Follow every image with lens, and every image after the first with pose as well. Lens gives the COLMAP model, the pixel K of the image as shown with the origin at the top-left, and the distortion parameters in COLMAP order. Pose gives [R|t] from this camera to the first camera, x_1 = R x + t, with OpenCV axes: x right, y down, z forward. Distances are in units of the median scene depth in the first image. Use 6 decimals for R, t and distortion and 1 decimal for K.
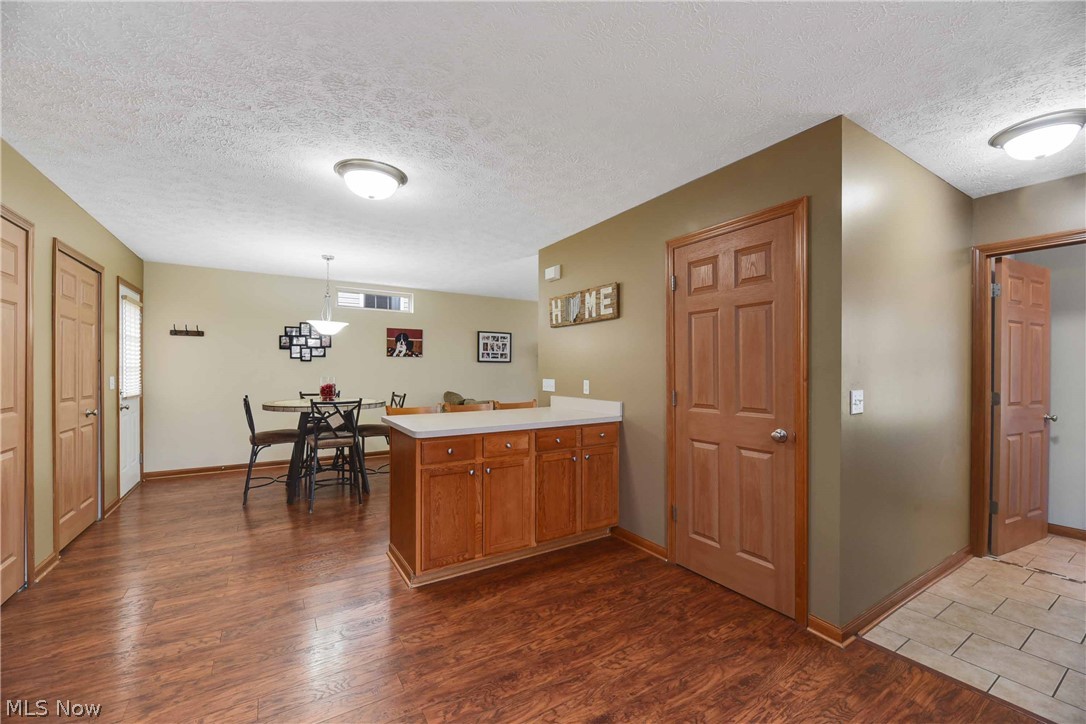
lens RADIAL K [[430.8, 0, 536.1], [0, 430.8, 369.1], [0, 0, 1]] dist [-0.002661, -0.000882]
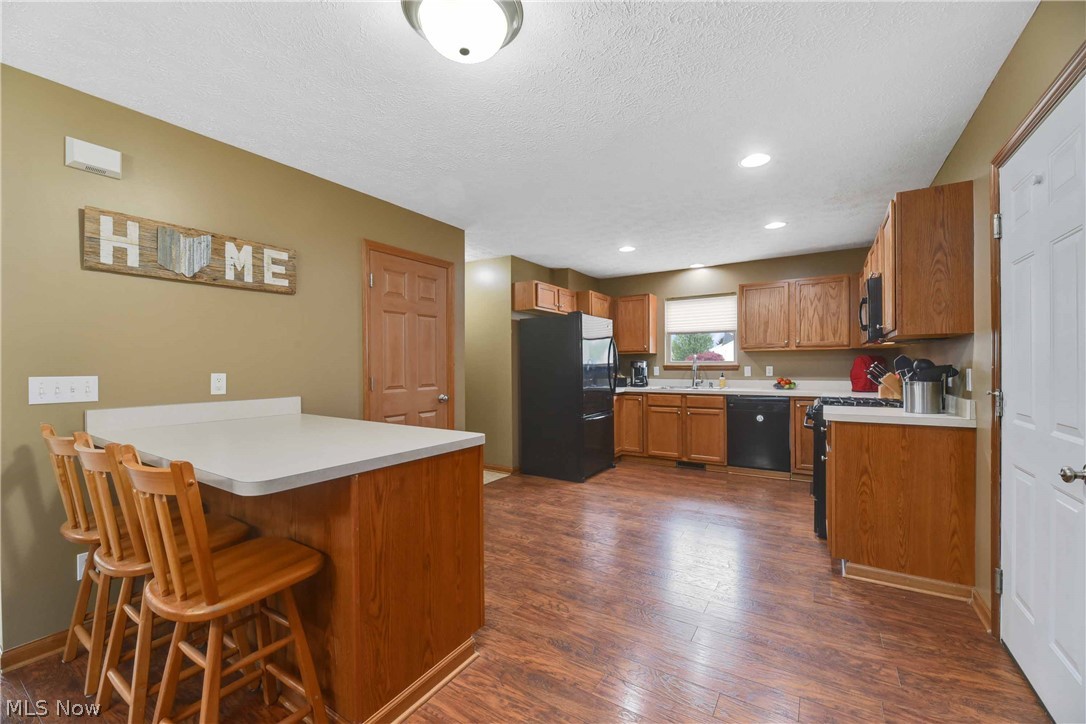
lens RADIAL K [[430.8, 0, 547.9], [0, 430.8, 367.7], [0, 0, 1]] dist [-0.002661, -0.000882]
pose [[-0.430120, -0.011032, 0.902704, -0.720459], [0.000148, 0.999924, 0.012290, 0.009708], [-0.902772, 0.005420, -0.430086, 0.872701]]
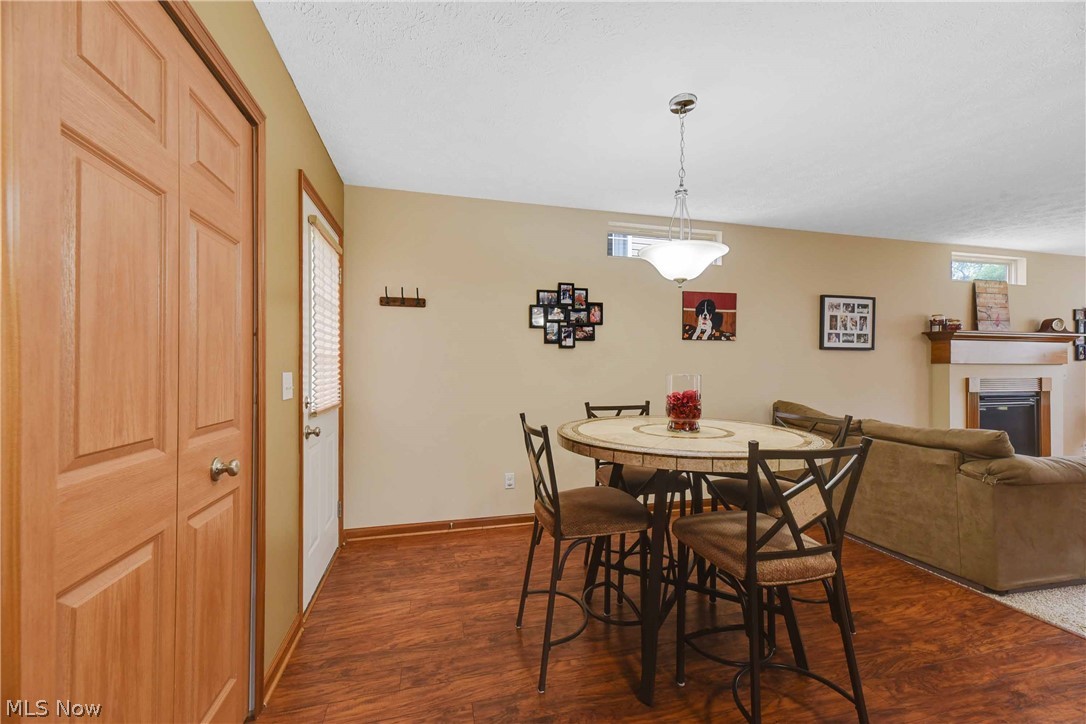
lens RADIAL K [[430.8, 0, 546.6], [0, 430.8, 363.8], [0, 0, 1]] dist [-0.002661, -0.000882]
pose [[0.952584, -0.003917, -0.304251, -0.361129], [0.001931, 0.999975, -0.006828, 0.007219], [0.304271, 0.005916, 0.952567, 0.401947]]
